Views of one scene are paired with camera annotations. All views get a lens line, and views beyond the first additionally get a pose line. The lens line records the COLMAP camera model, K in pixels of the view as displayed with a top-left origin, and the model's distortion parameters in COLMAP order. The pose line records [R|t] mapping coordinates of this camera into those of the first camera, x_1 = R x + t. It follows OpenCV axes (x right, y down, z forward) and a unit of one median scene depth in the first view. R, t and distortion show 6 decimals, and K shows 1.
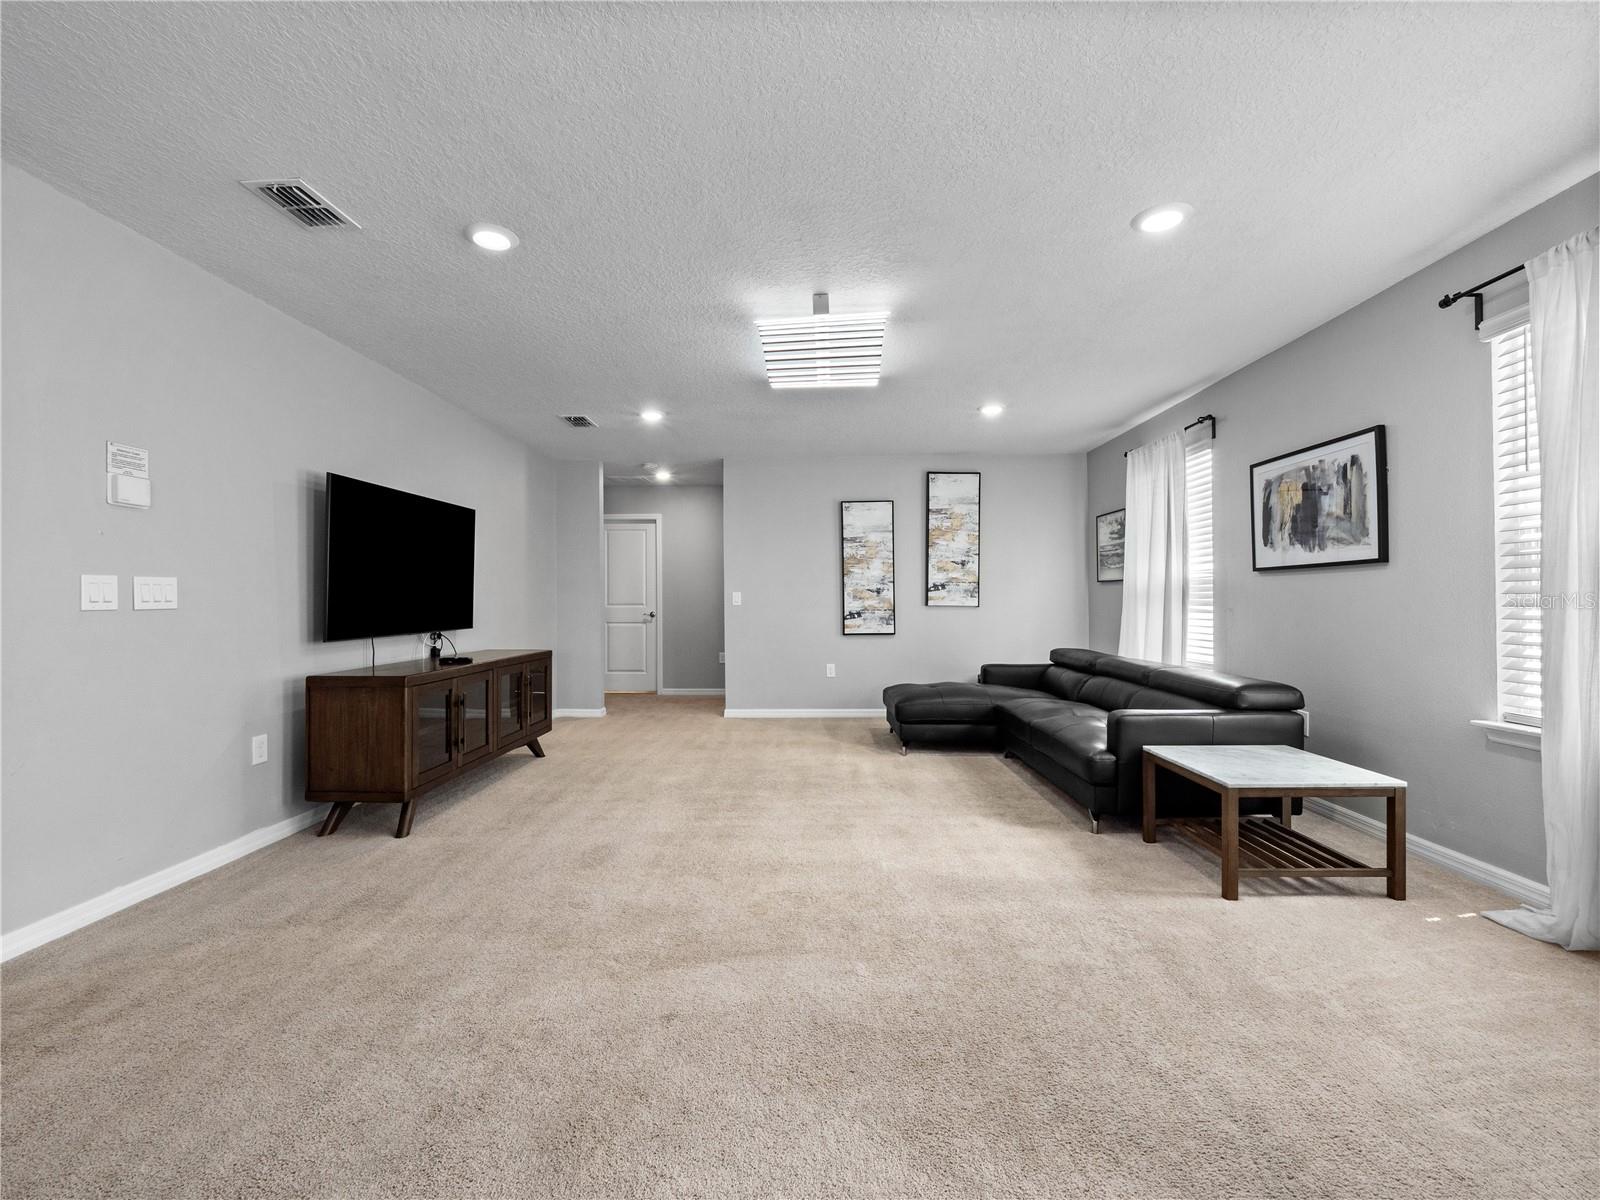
lens RADIAL K [[686.0, 0, 785.1], [0, 686.0, 599.0], [0, 0, 1]] dist [0.004718, -0.007470]
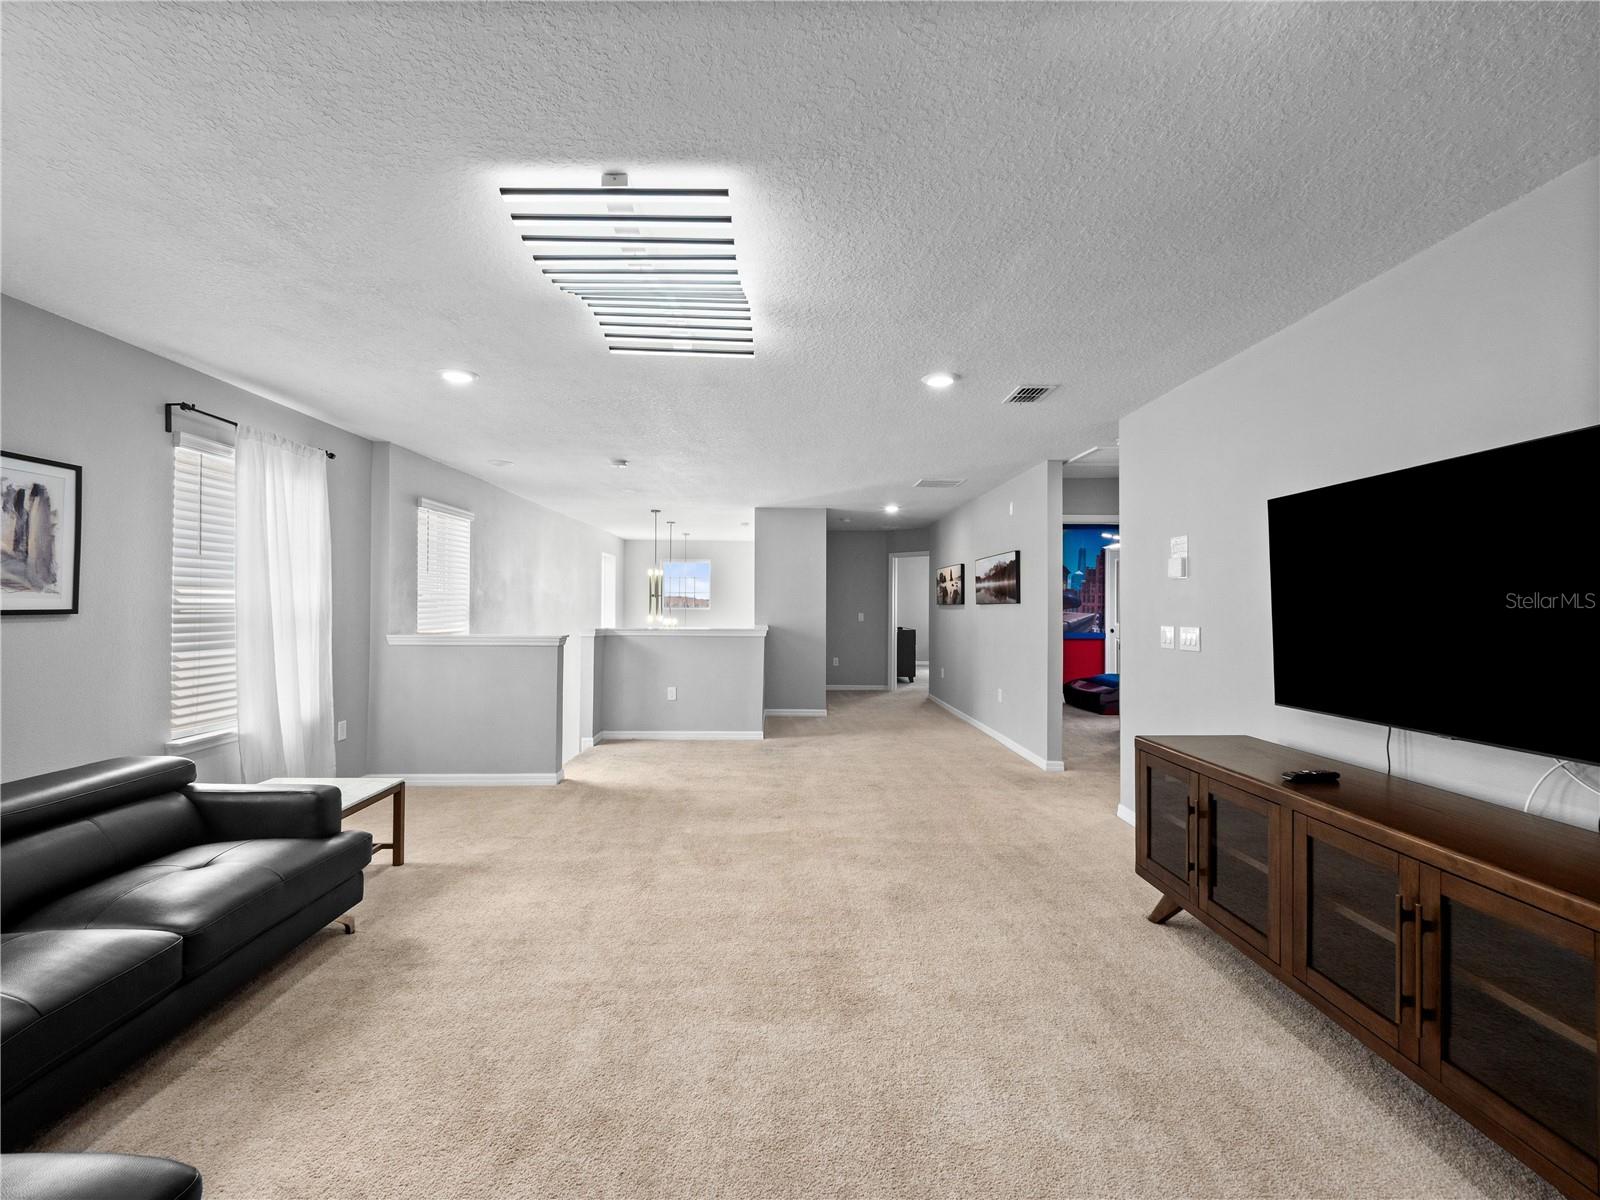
lens RADIAL K [[686.0, 0, 796.9], [0, 686.0, 600.5], [0, 0, 1]] dist [0.004718, -0.007470]
pose [[-0.997415, -0.000228, -0.071852, -0.033208], [0.000465, 0.999953, -0.009638, -0.055262], [0.071851, -0.009646, -0.997369, 1.767993]]
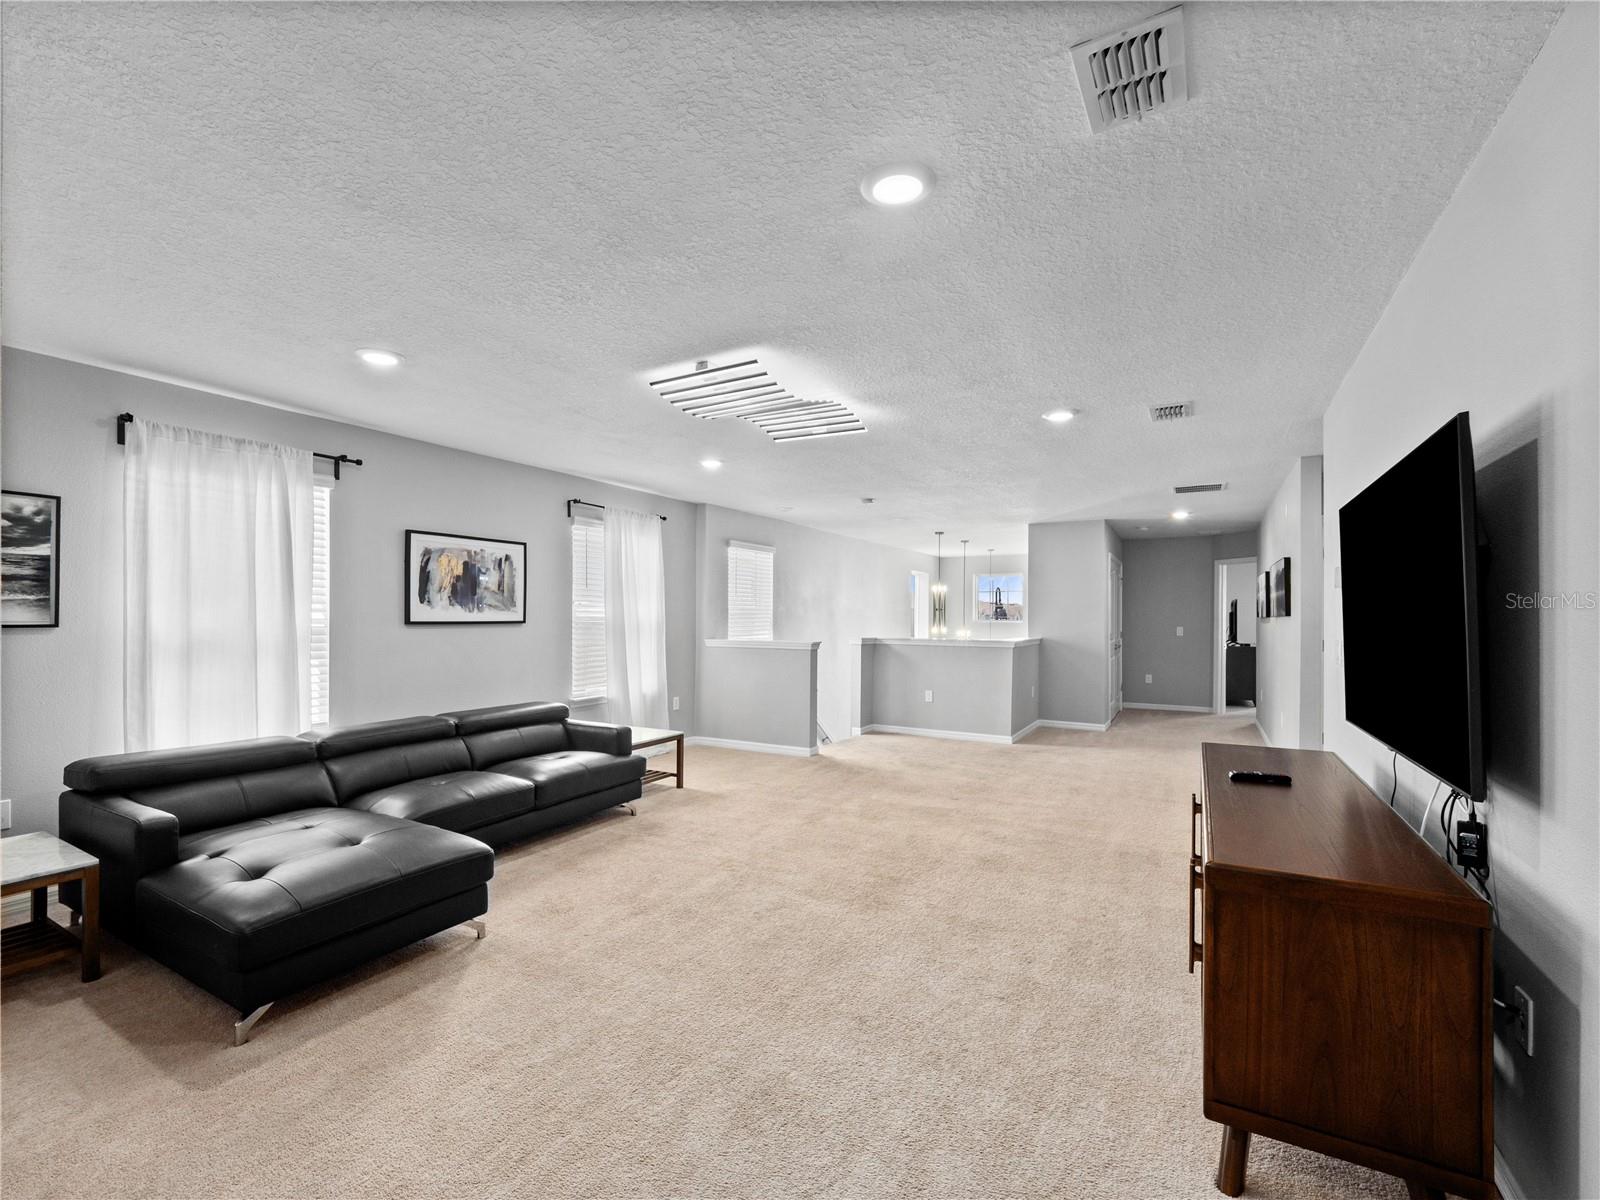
lens RADIAL K [[686.0, 0, 801.6], [0, 686.0, 616.2], [0, 0, 1]] dist [0.004718, -0.007470]
pose [[-0.898149, 0.002776, 0.439683, -0.445932], [-0.000076, 0.999979, -0.006467, -0.053081], [-0.439691, -0.005842, -0.898130, 1.981269]]
